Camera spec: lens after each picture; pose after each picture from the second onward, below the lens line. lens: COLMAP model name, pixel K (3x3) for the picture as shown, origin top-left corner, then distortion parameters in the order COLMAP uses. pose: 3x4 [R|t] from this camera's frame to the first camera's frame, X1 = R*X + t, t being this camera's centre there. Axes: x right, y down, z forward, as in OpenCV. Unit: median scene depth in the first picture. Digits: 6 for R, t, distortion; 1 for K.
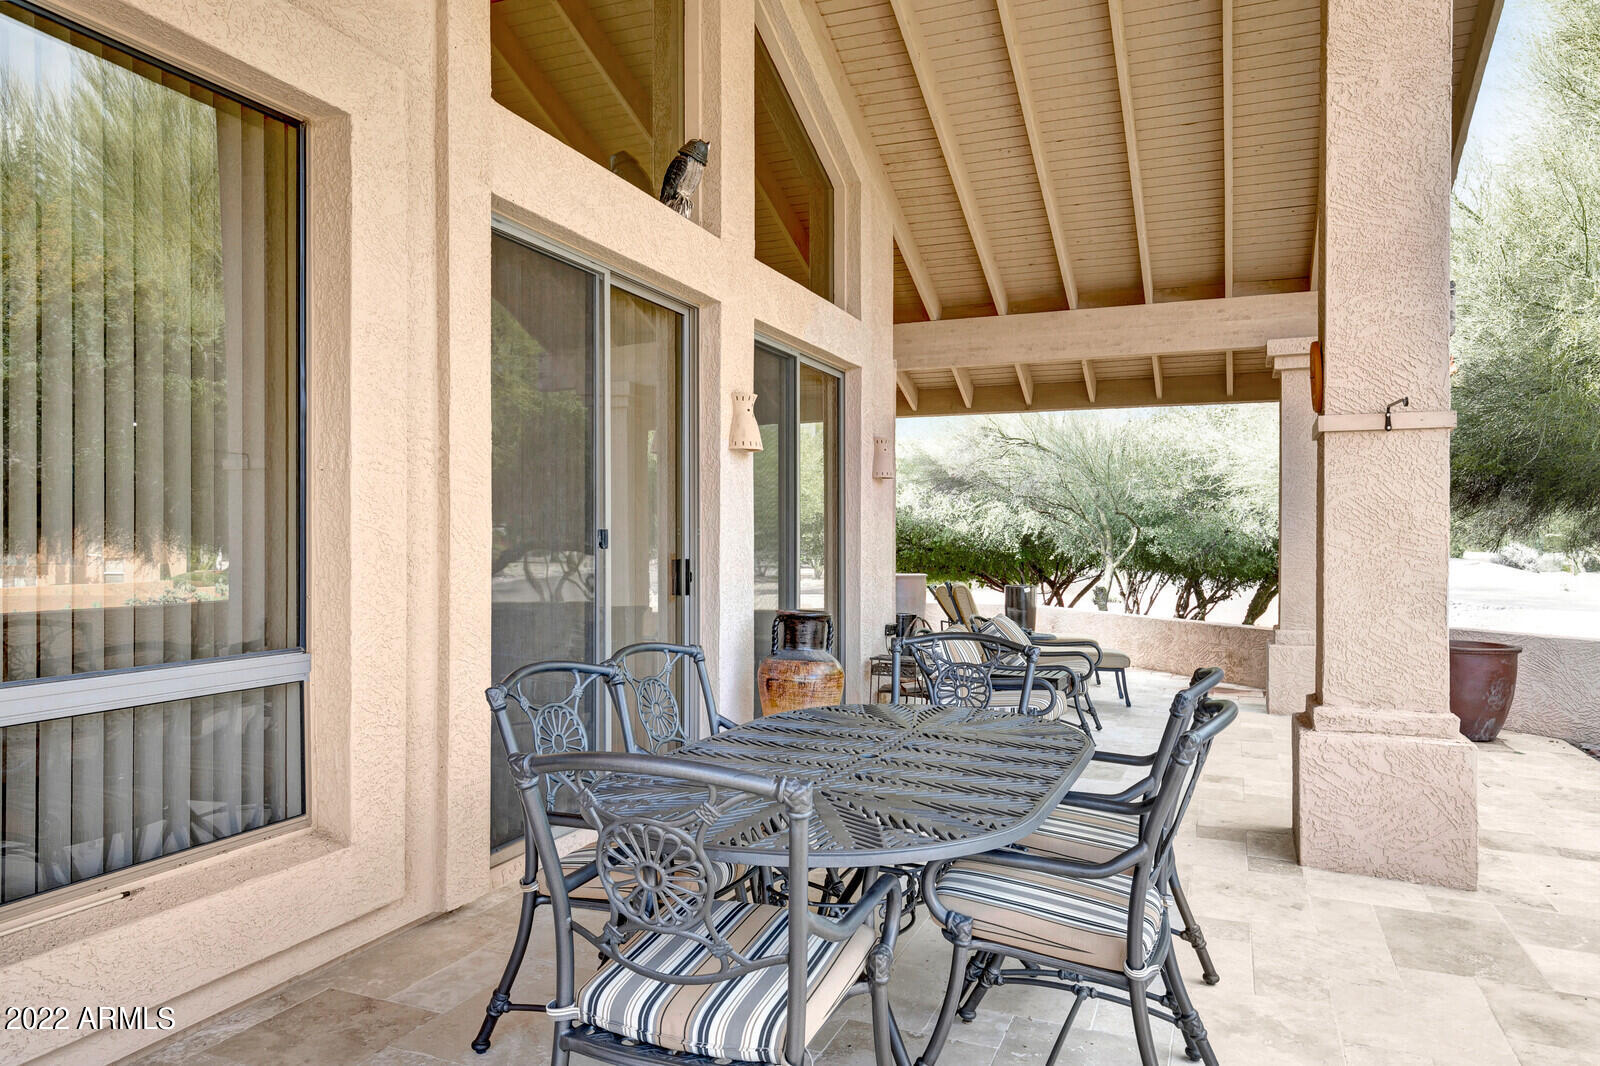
lens RADIAL K [[1048.6, 0, 800.0], [0, 1048.6, 533.0], [0, 0, 1]] dist [0.003092, 0.001258]
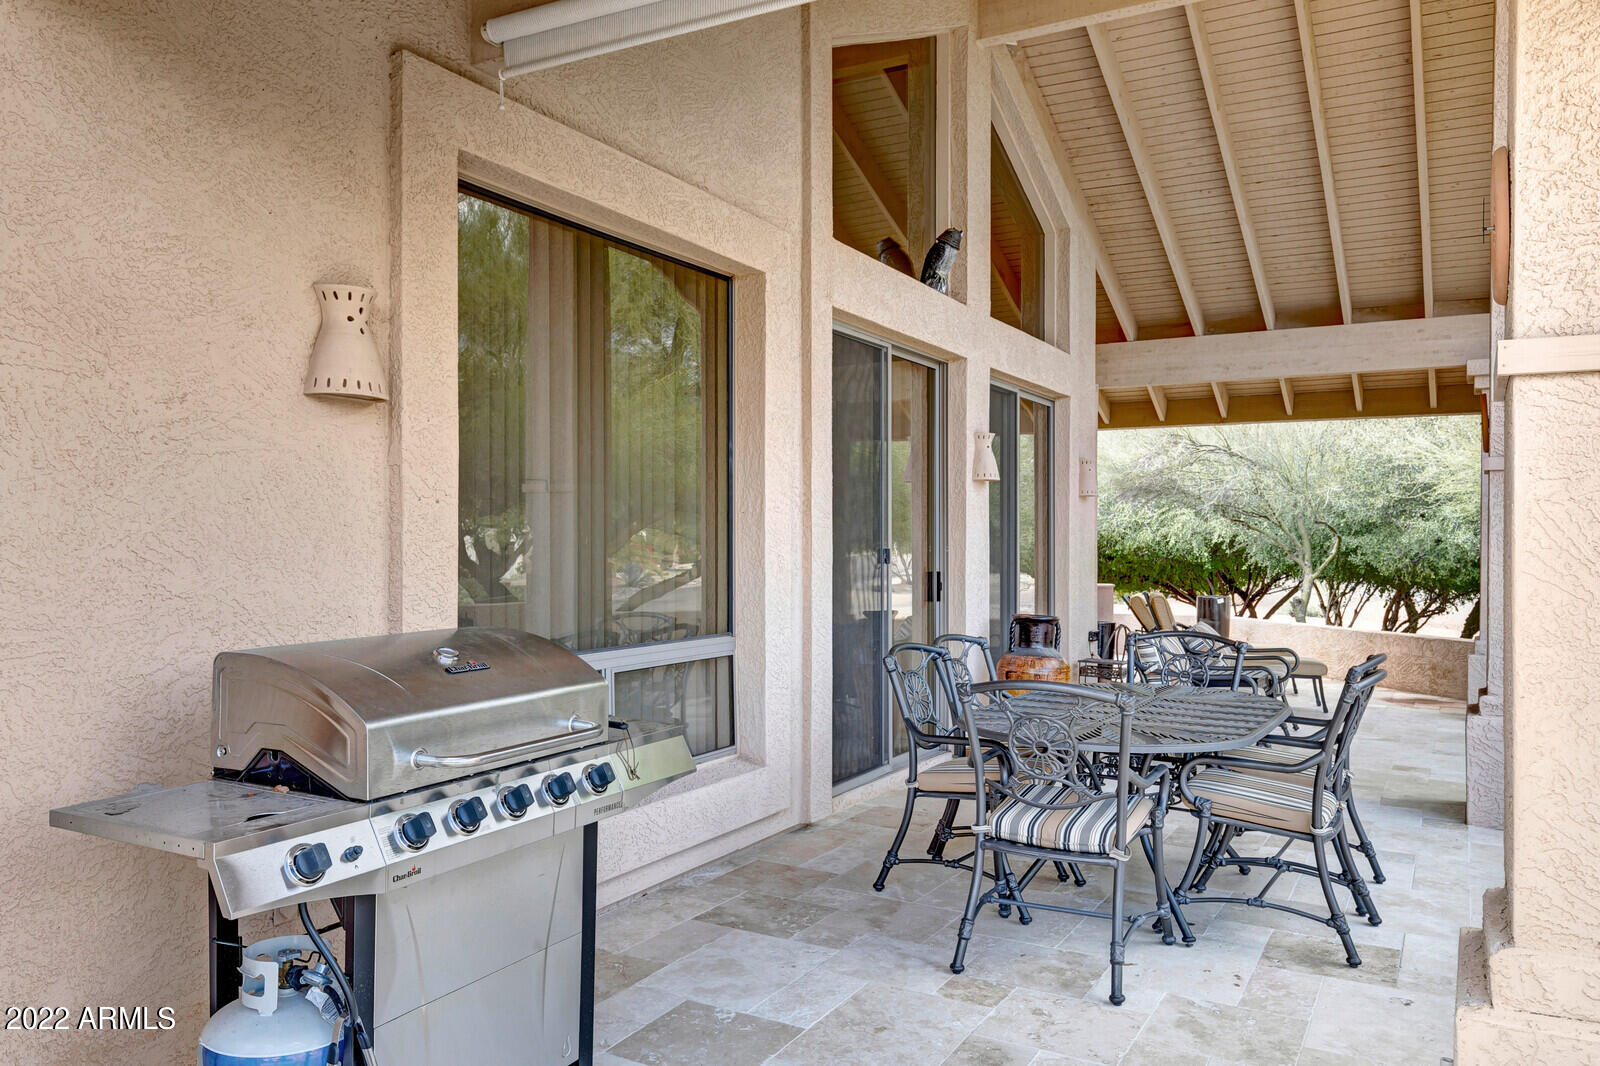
lens RADIAL K [[1163.2, 0, 796.2], [0, 1163.2, 542.5], [0, 0, 1]] dist [0.008047, -0.001115]
pose [[0.991767, 0.000777, -0.128050, -0.068225], [-0.000158, 0.999988, 0.004842, -0.010311], [0.128052, -0.004782, 0.991756, -0.242731]]
